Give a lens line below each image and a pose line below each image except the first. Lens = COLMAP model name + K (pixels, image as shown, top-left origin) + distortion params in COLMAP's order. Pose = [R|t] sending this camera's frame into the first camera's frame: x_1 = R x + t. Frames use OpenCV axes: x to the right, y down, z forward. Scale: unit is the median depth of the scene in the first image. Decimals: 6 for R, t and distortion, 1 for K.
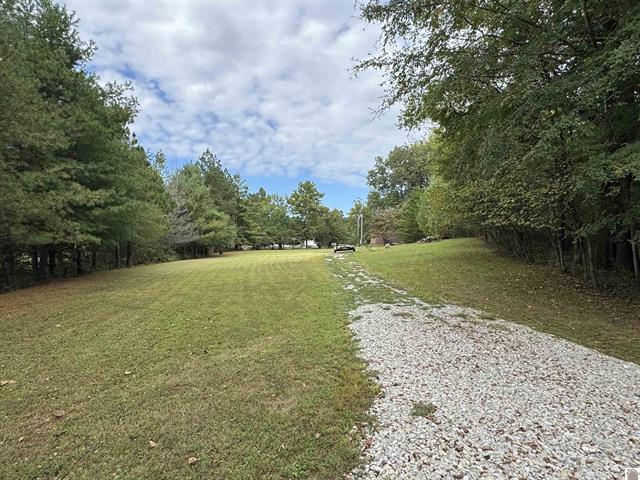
lens RADIAL K [[387.5, 0, 323.9], [0, 387.5, 242.6], [0, 0, 1]] dist [0.084894, -0.001174]
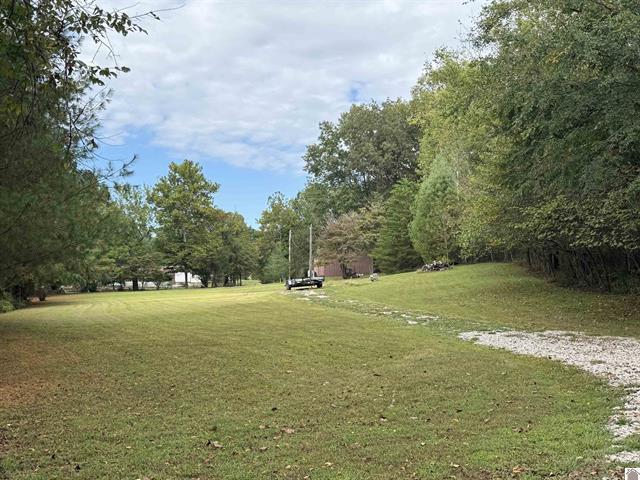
lens RADIAL K [[770.9, 0, 320.3], [0, 770.9, 240.5], [0, 0, 1]] dist [0.154110, 0.000000]
pose [[0.983445, -0.007308, 0.181062, -0.055434], [0.015766, 0.998848, -0.045315, 0.001676], [-0.180522, 0.047419, 0.982427, -0.076127]]
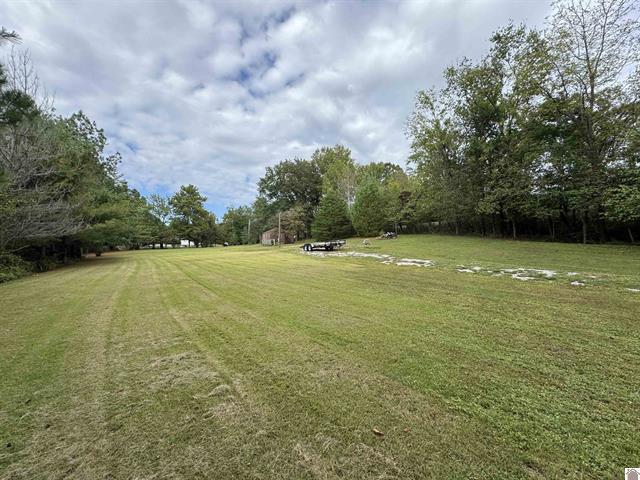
lens RADIAL K [[255.0, 0, 323.3], [0, 255.0, 237.8], [0, 0, 1]] dist [-0.007578, 0.001718]
pose [[0.868378, -0.000615, 0.495902, -0.072335], [0.009412, 0.999840, -0.015240, 0.002616], [-0.495814, 0.017901, 0.868244, 0.189692]]
